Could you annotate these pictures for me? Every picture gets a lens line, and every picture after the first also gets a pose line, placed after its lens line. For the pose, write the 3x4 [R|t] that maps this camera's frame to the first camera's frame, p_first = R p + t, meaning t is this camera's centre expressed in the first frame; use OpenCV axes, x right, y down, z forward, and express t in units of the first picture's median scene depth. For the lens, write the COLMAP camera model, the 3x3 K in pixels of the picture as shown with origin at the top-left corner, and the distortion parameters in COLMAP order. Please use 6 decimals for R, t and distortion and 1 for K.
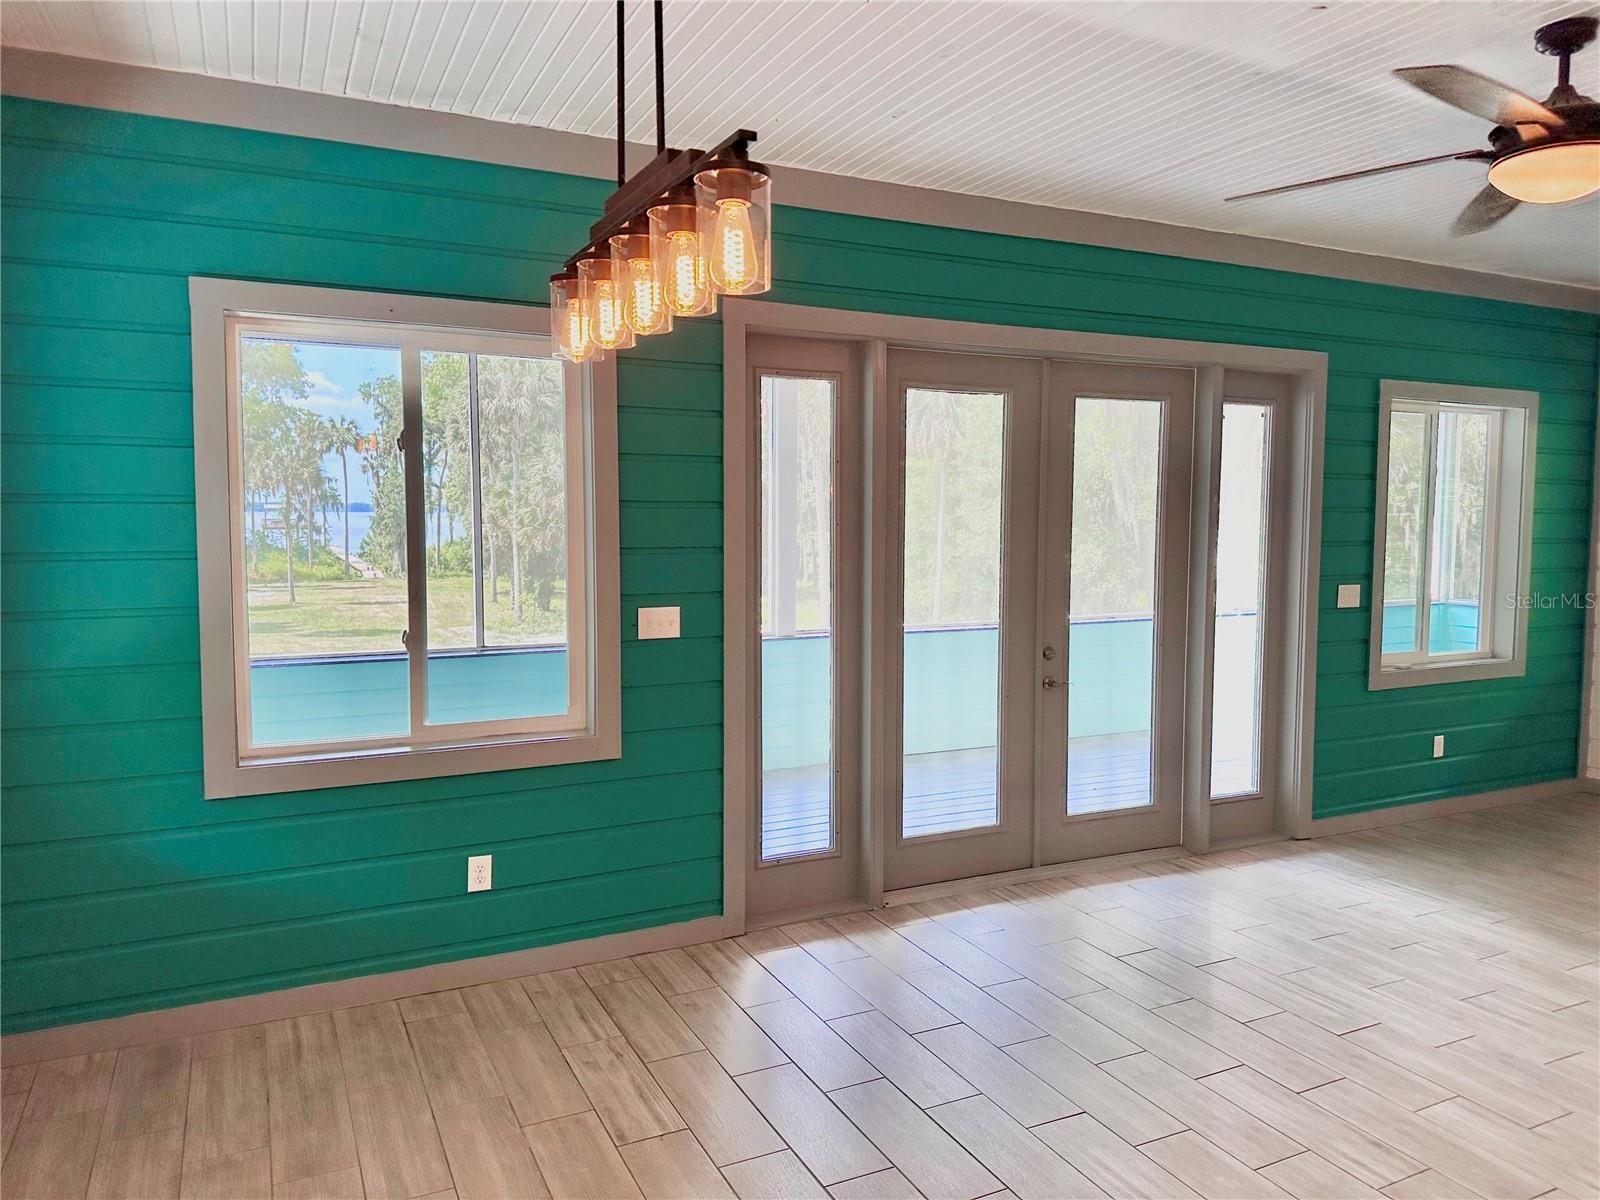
lens RADIAL K [[1118.8, 0, 817.1], [0, 1118.8, 587.2], [0, 0, 1]] dist [0.061480, -0.072567]
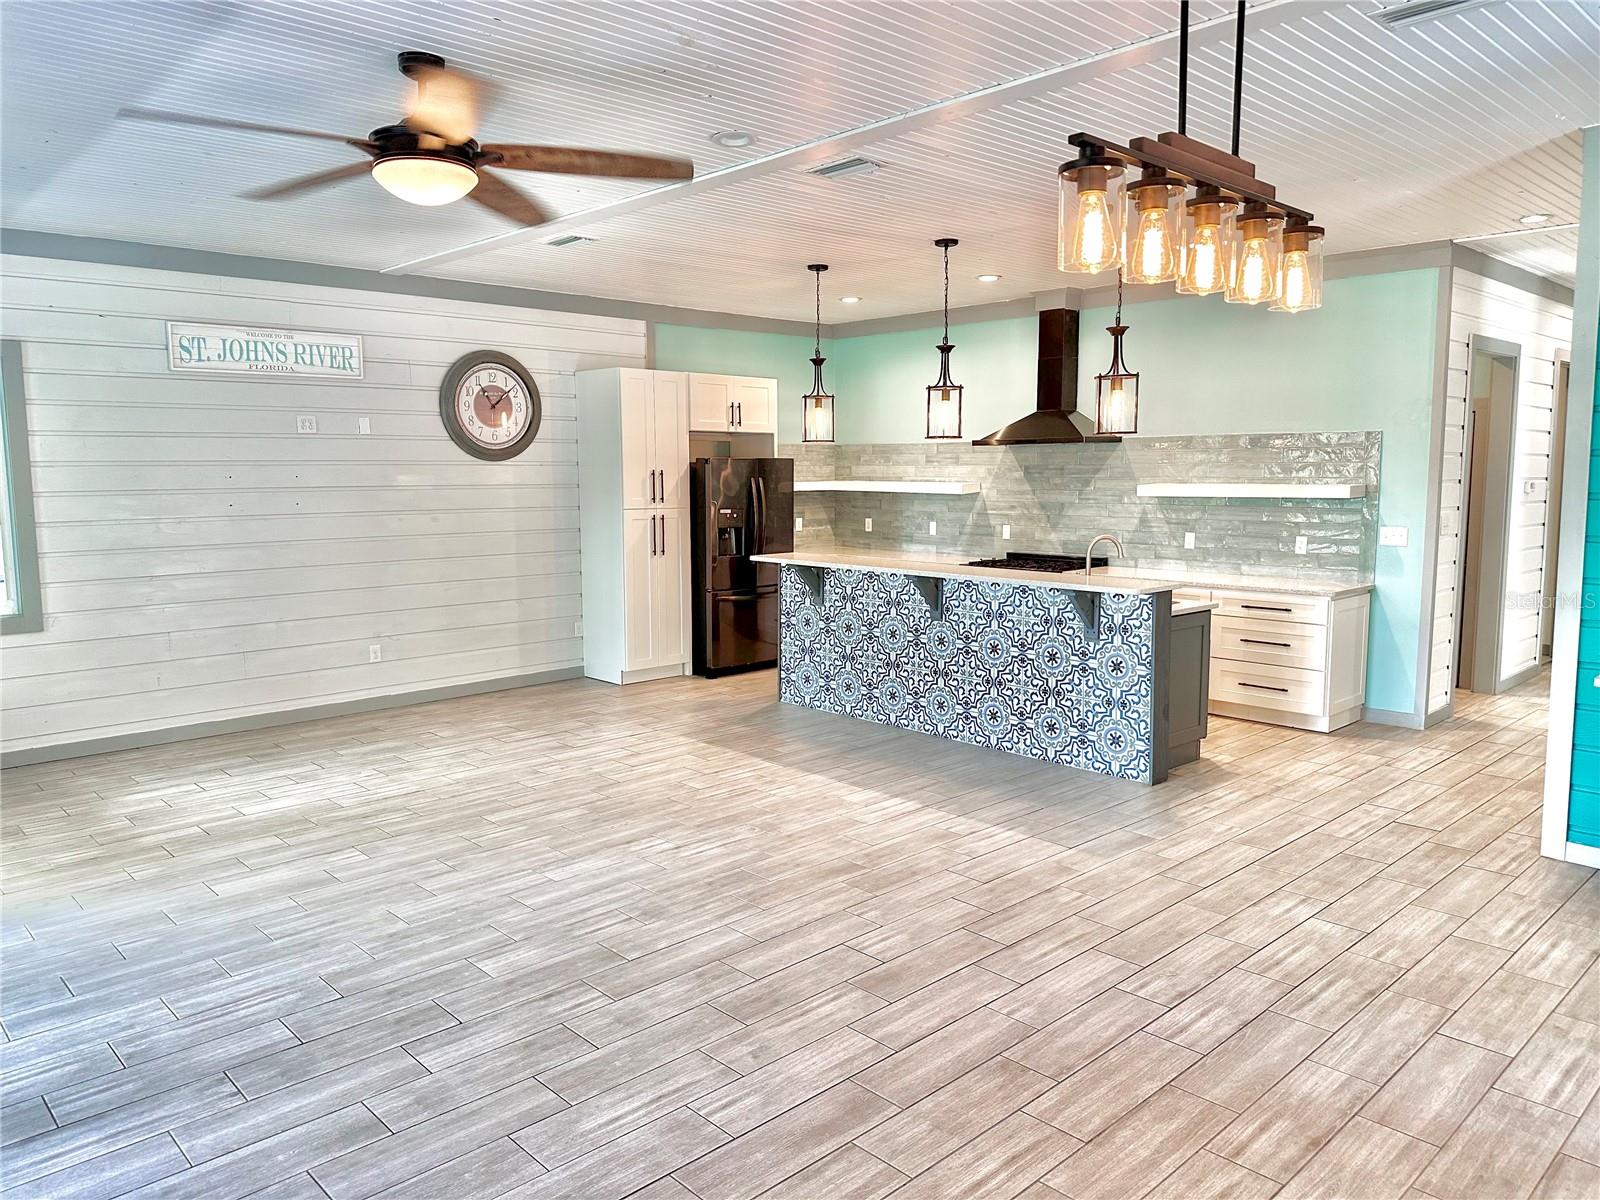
lens RADIAL K [[1118.8, 0, 791.7], [0, 1118.8, 564.0], [0, 0, 1]] dist [0.061480, -0.072567]
pose [[-0.270526, -0.086276, 0.958839, -0.518356], [0.073371, 0.991232, 0.109892, -0.054253], [-0.959913, 0.100080, -0.261824, 0.781795]]
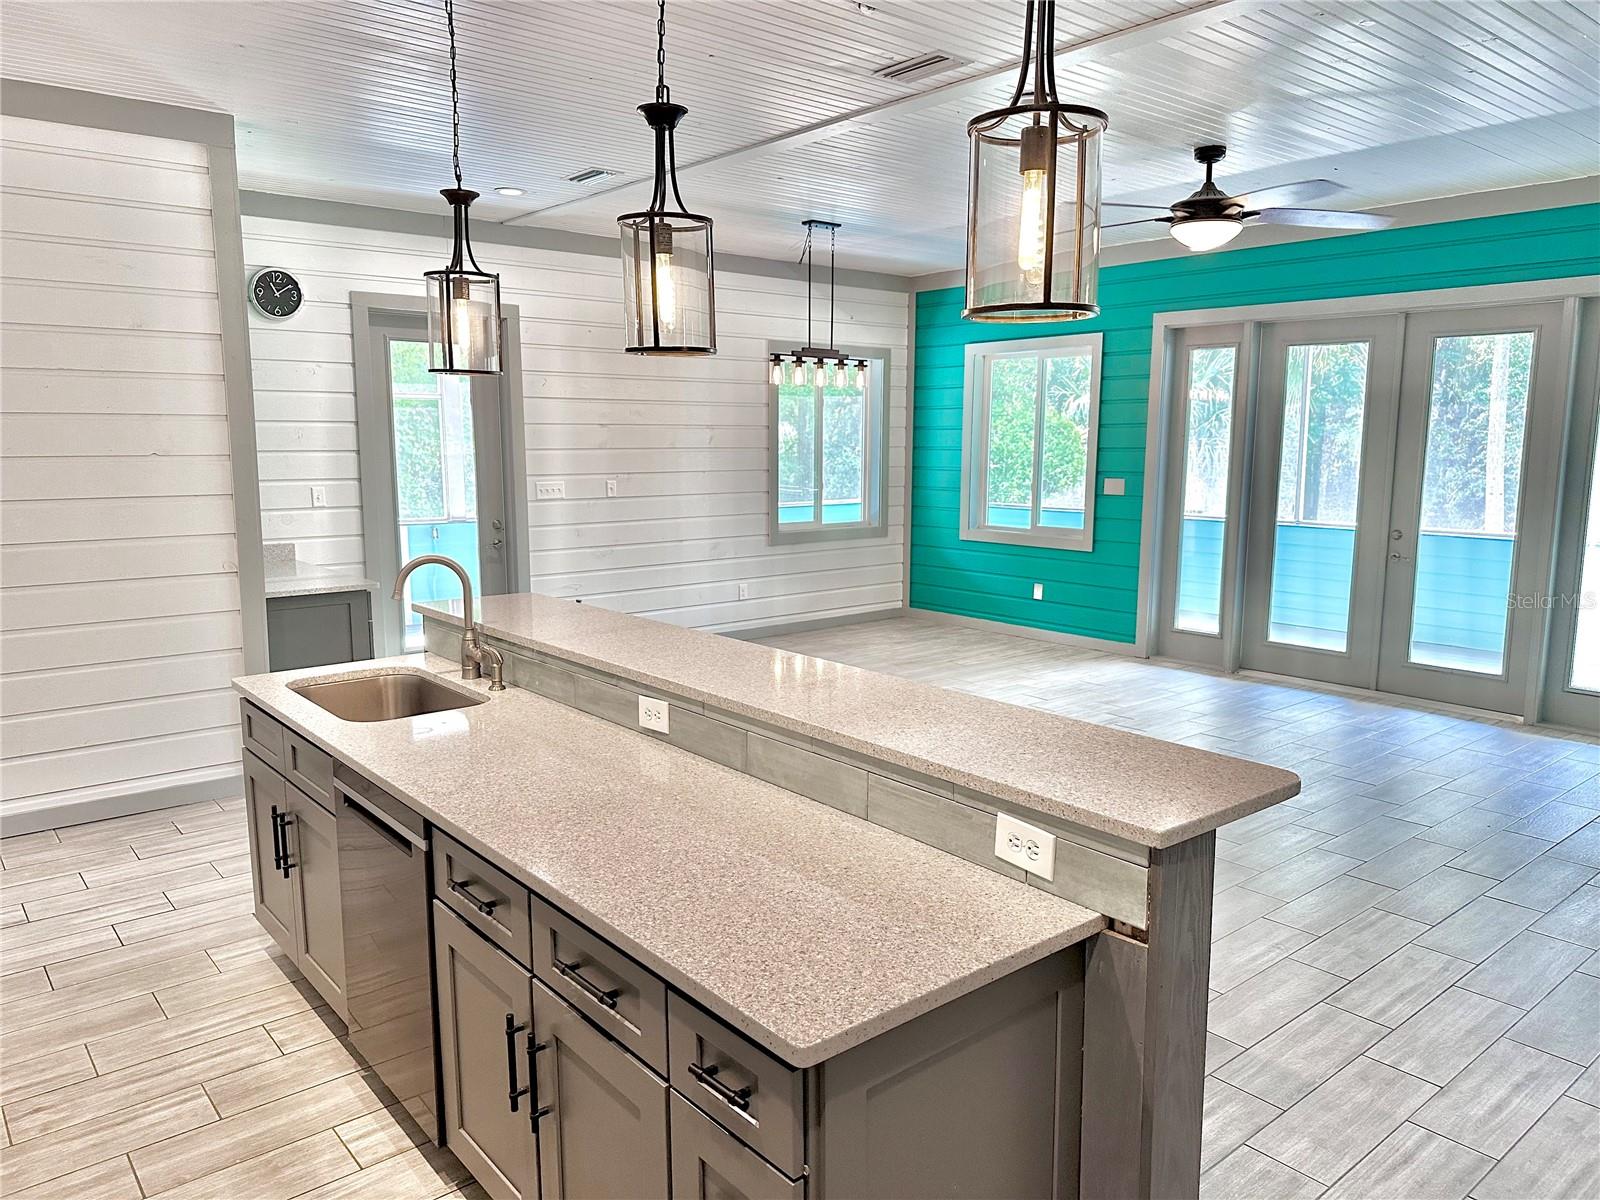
lens RADIAL K [[1118.8, 0, 797.0], [0, 1118.8, 607.7], [0, 0, 1]] dist [0.061480, -0.072567]
pose [[0.217794, 0.143243, -0.965426, 1.781875], [-0.066728, 0.989042, 0.131693, 0.019501], [0.973711, 0.035739, 0.224965, 0.017830]]
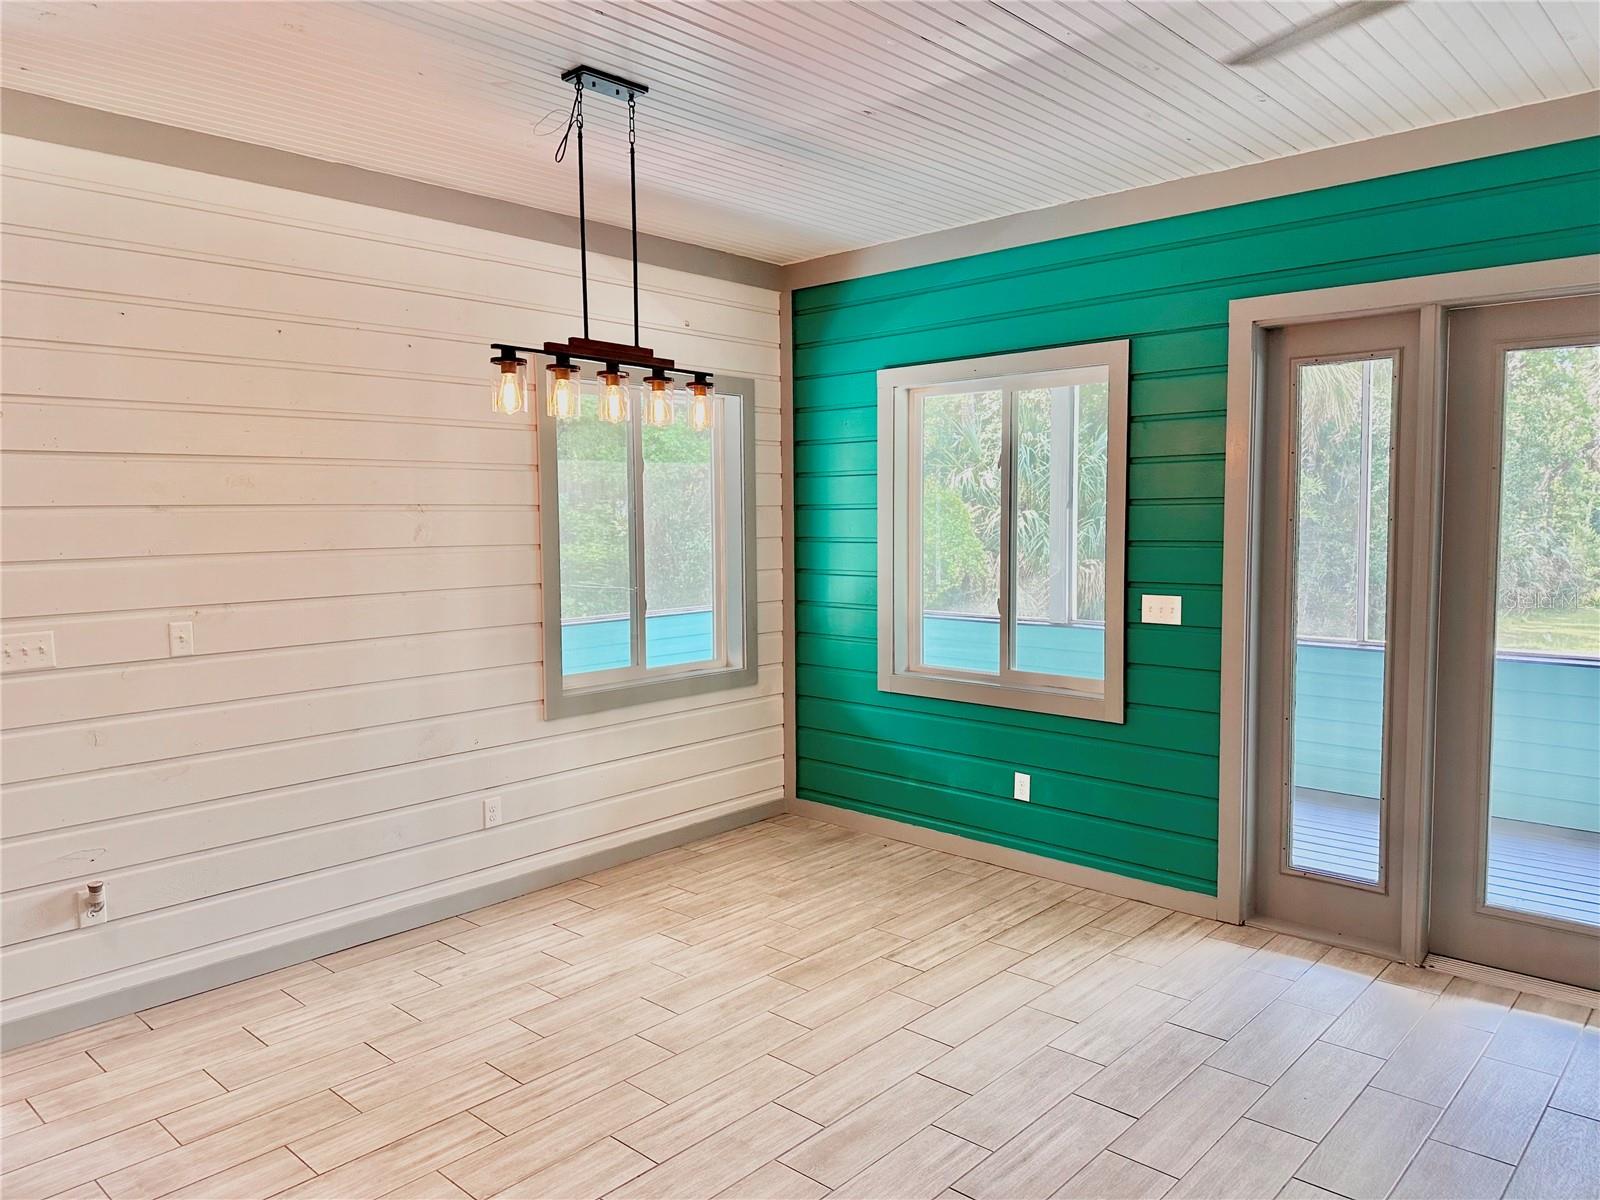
lens RADIAL K [[1118.8, 0, 817.4], [0, 1118.8, 589.9], [0, 0, 1]] dist [0.061480, -0.072567]
pose [[0.356102, 0.055738, -0.932783, 0.820268], [-0.053440, 0.997801, 0.039221, -0.013867], [0.932918, 0.035881, 0.358297, 0.301157]]
